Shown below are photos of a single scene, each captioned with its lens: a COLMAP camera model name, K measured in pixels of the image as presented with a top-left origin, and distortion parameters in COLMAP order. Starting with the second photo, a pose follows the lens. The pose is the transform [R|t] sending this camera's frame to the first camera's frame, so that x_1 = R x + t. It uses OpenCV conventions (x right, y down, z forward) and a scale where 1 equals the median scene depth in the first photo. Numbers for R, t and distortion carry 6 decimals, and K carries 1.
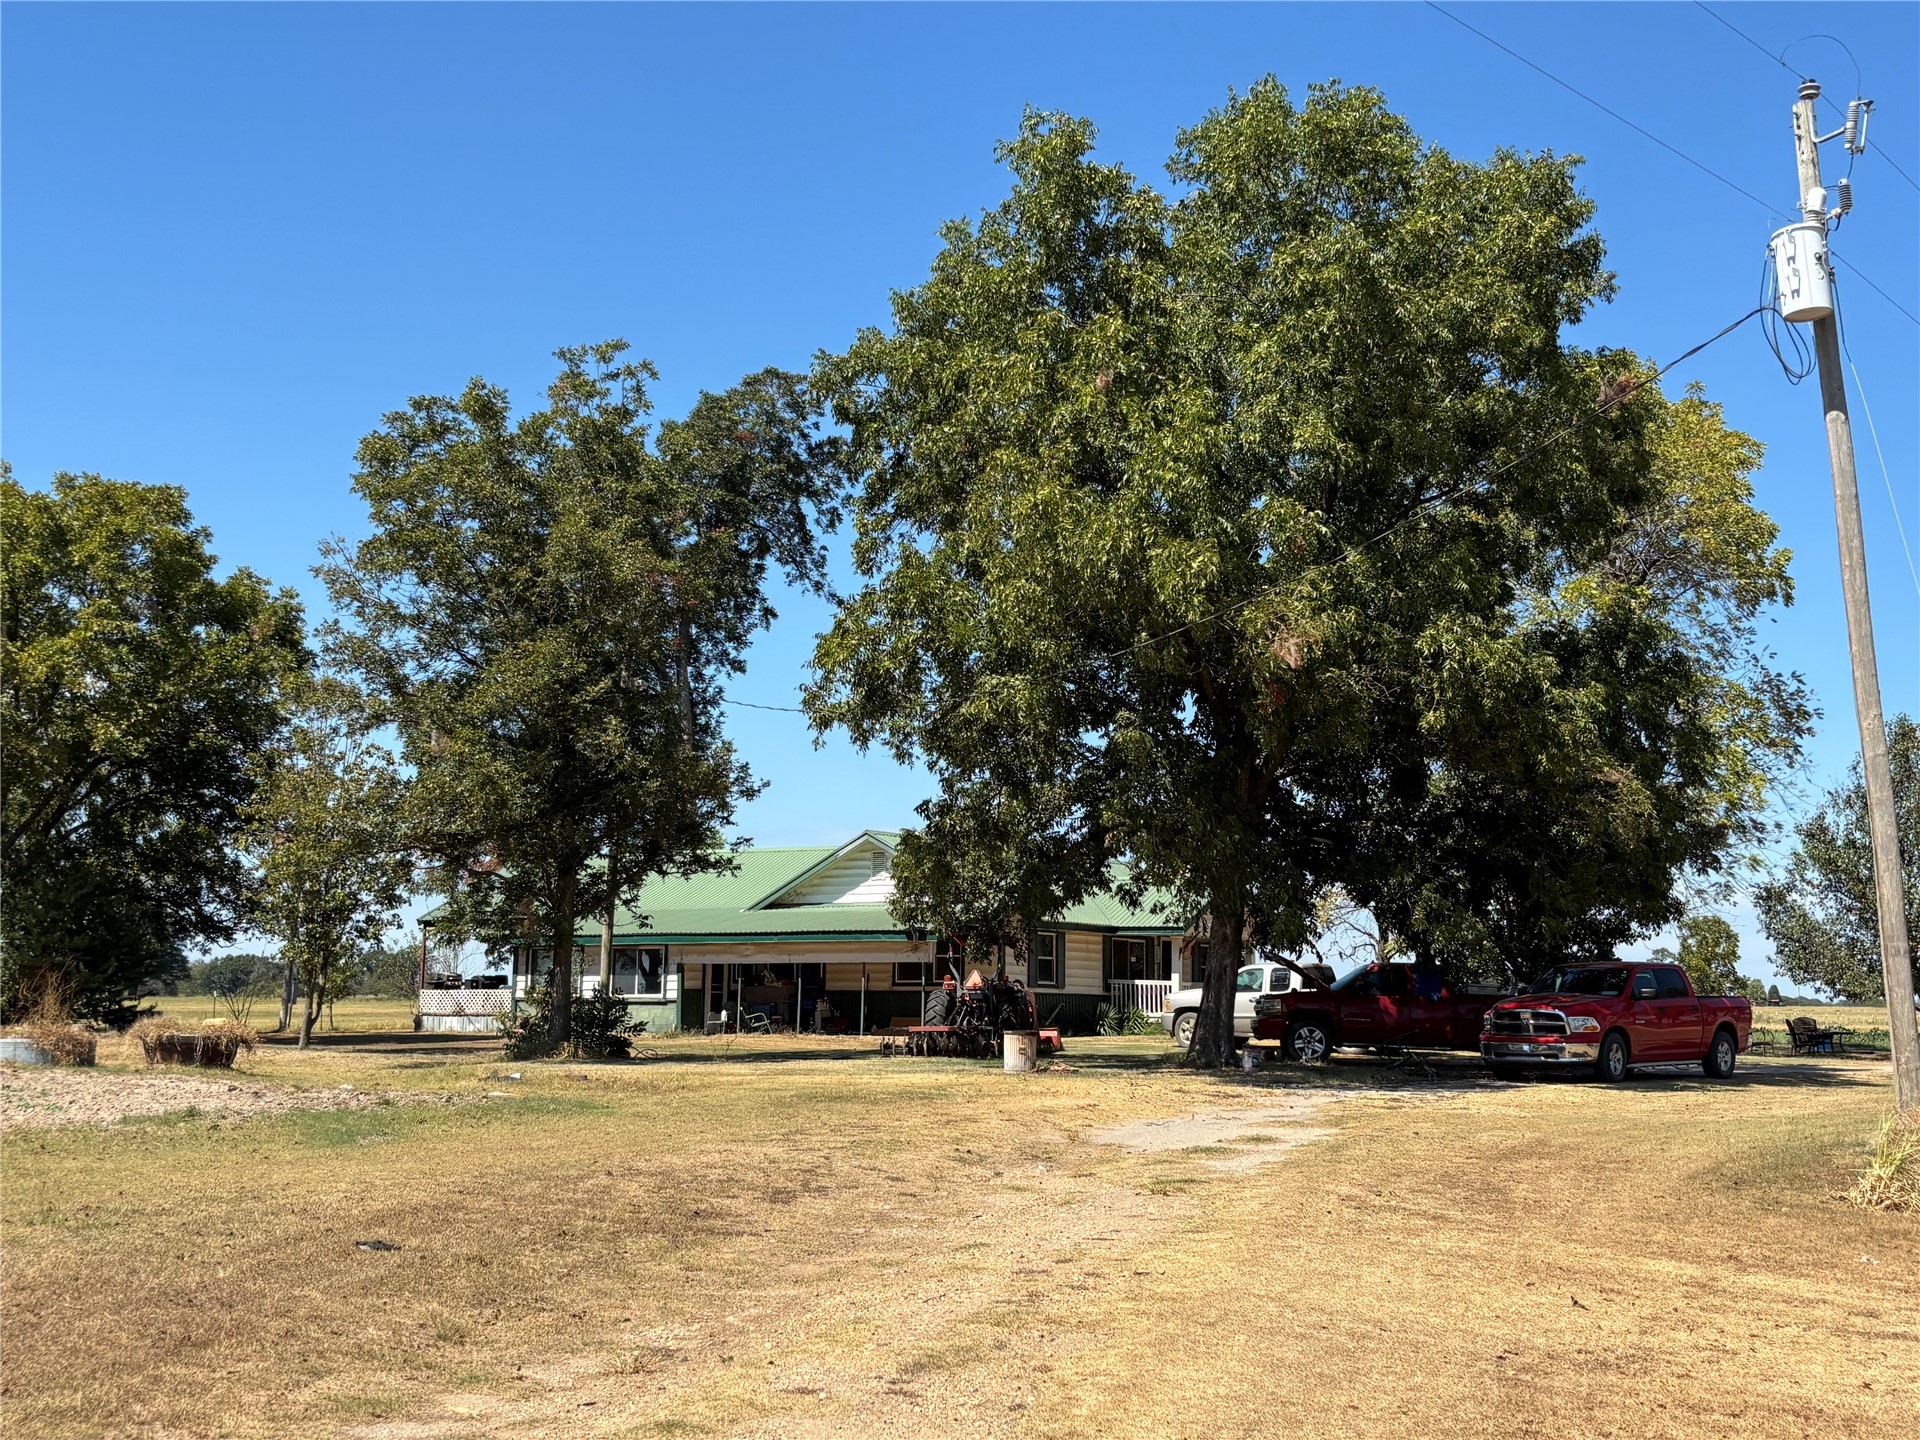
lens RADIAL K [[2228.4, 0, 957.2], [0, 2228.4, 720.4], [0, 0, 1]] dist [0.004503, 0.000000]
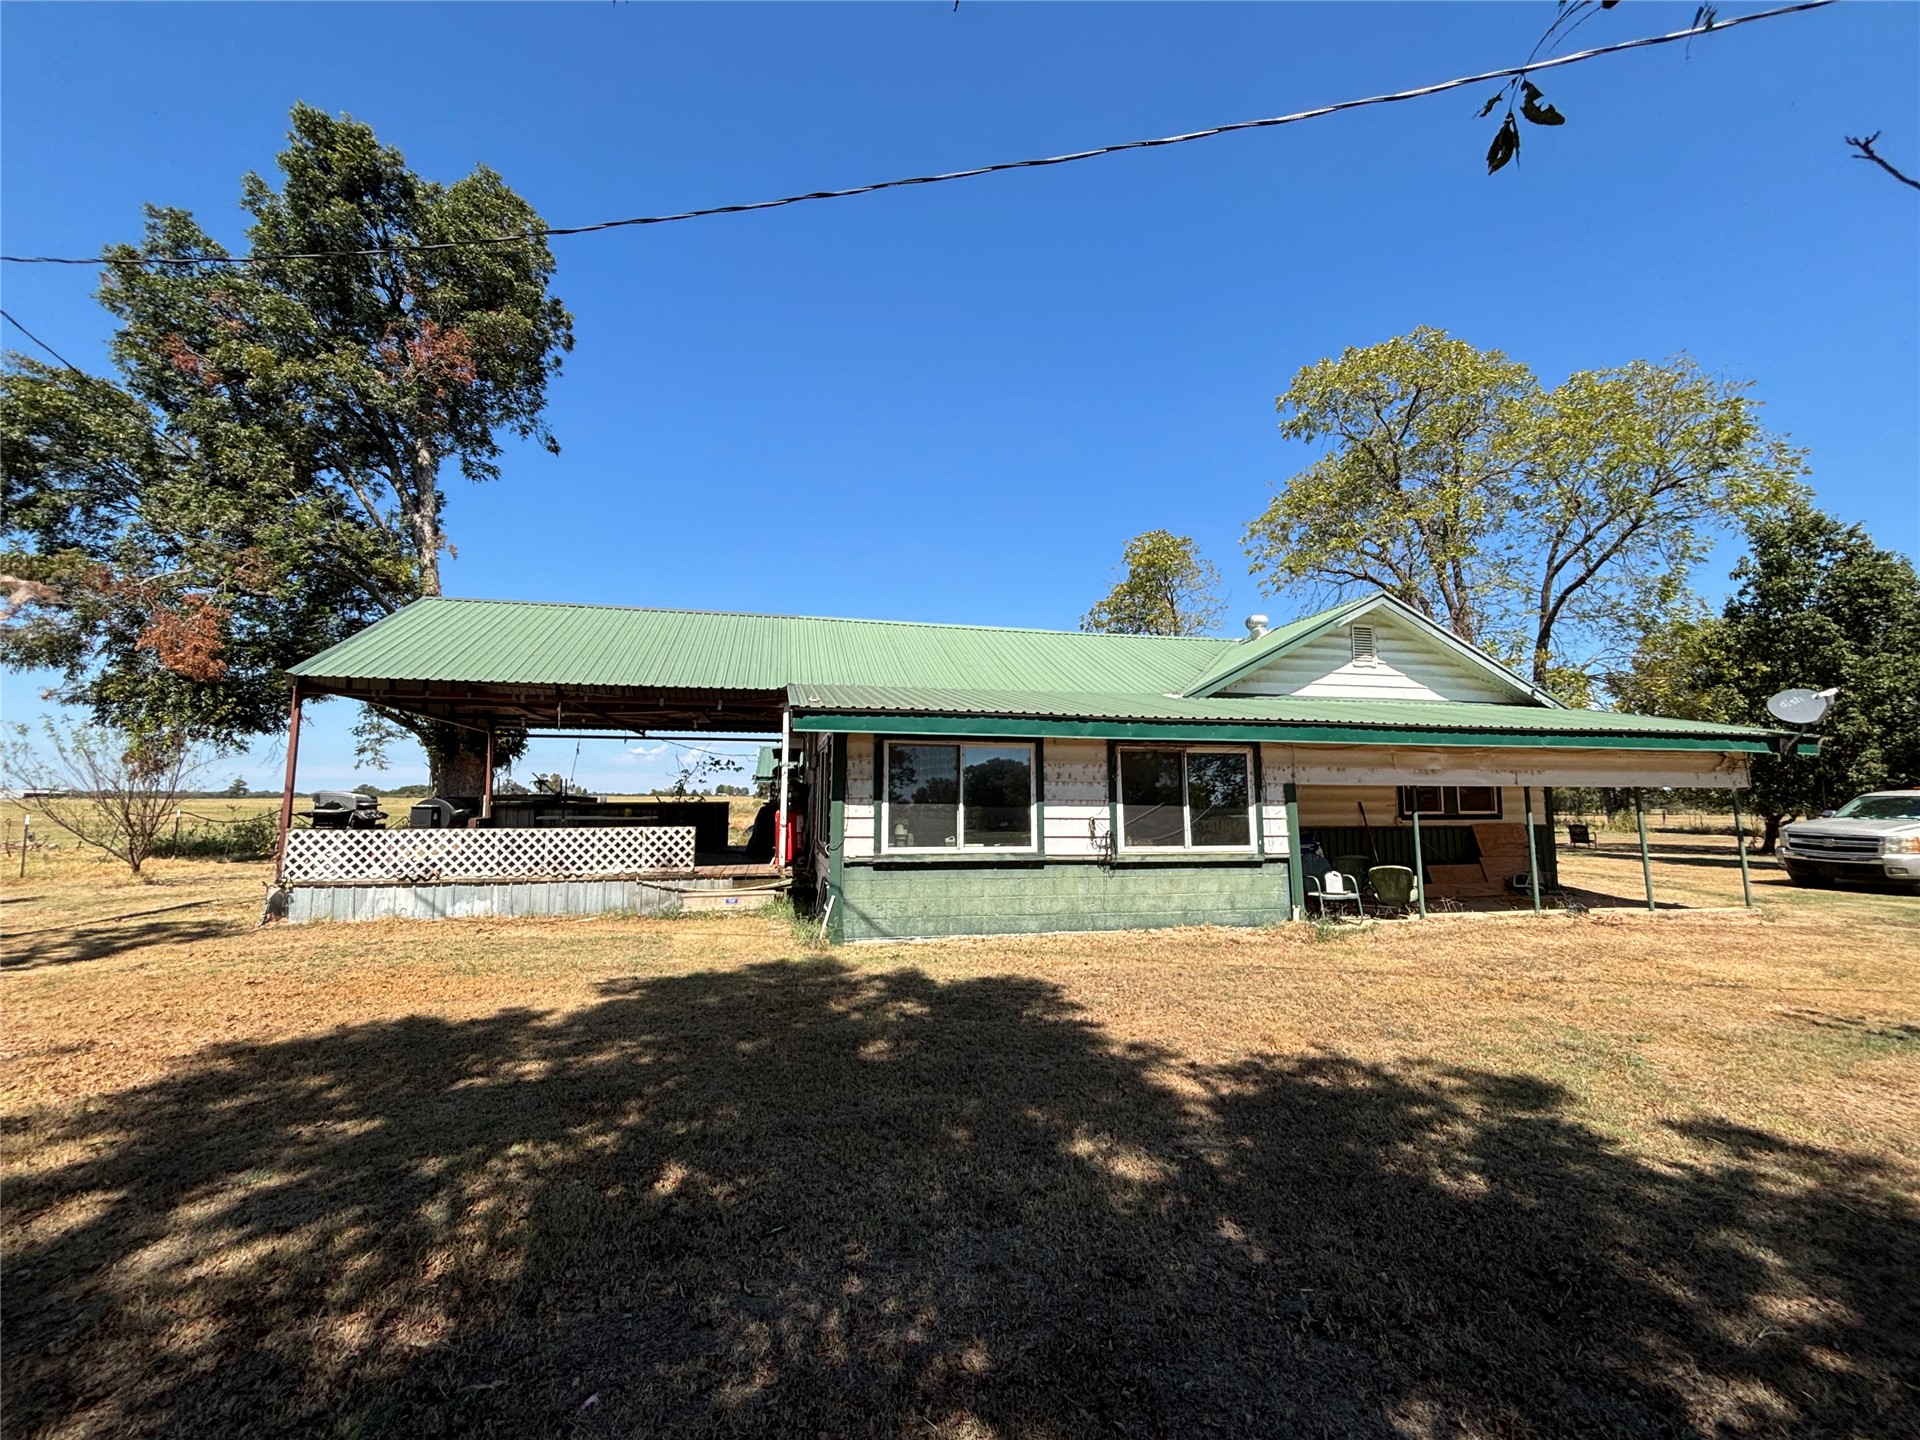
lens RADIAL K [[774.8, 0, 961.3], [0, 774.8, 720.9], [0, 0, 1]] dist [0.000538, 0.000023]
pose [[0.690689, 0.066576, 0.720080, -0.292692], [-0.091447, 0.995800, -0.004353, 0.099800], [-0.717346, -0.062842, 0.693877, 0.907860]]
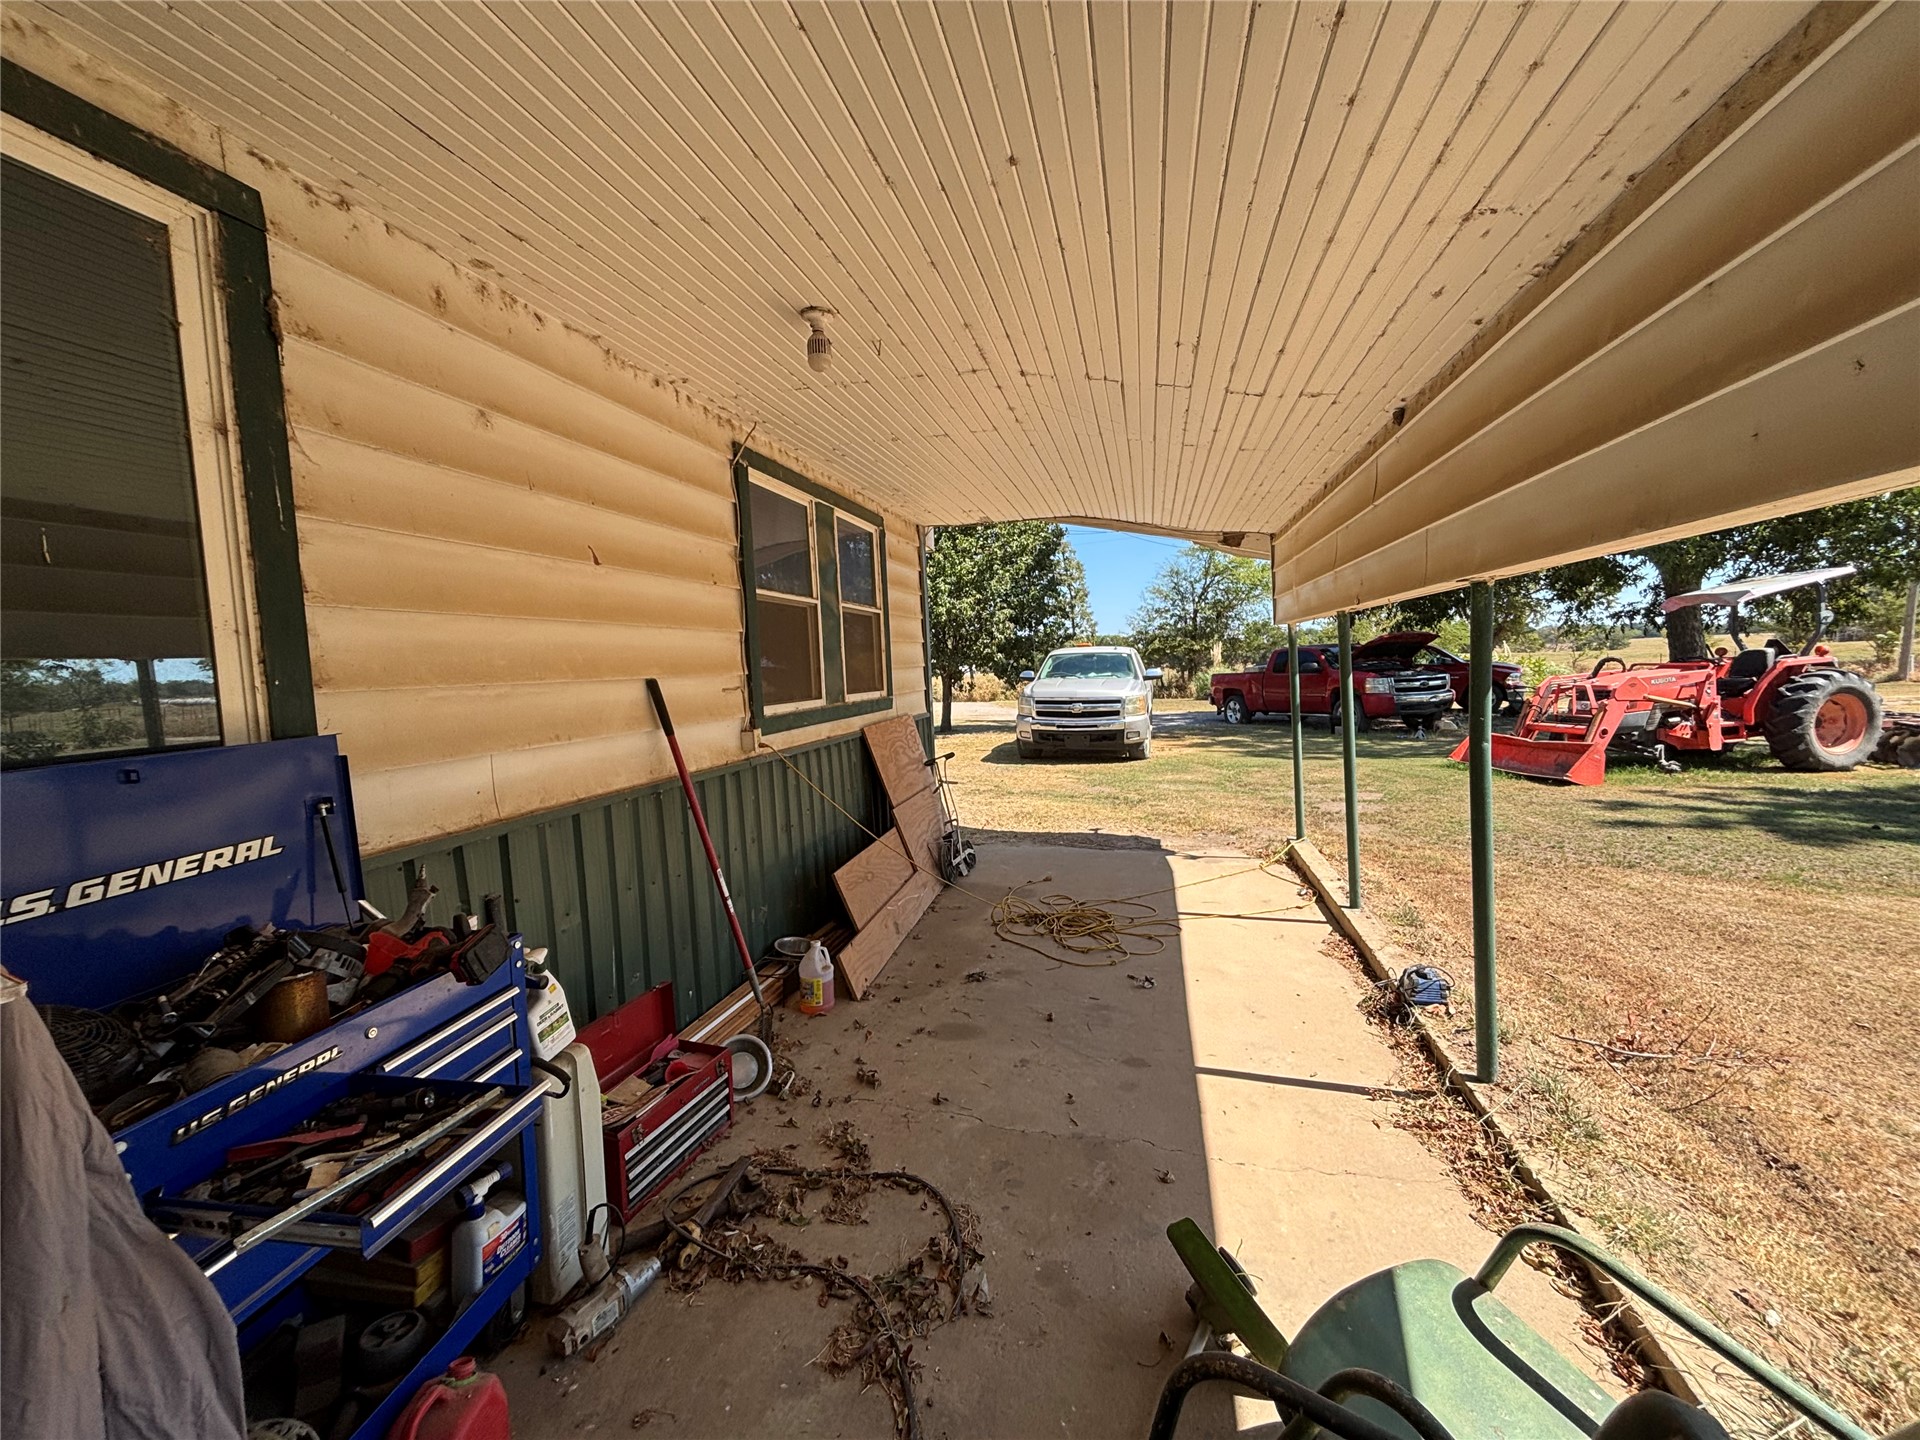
lens RADIAL K [[775.6, 0, 959.1], [0, 775.6, 714.4], [0, 0, 1]] dist [0.002549, 0.000608]
pose [[-0.348060, -0.053950, 0.935919, -0.099173], [-0.083710, 0.996143, 0.026290, 0.111223], [-0.933727, -0.069195, -0.351234, 0.981145]]
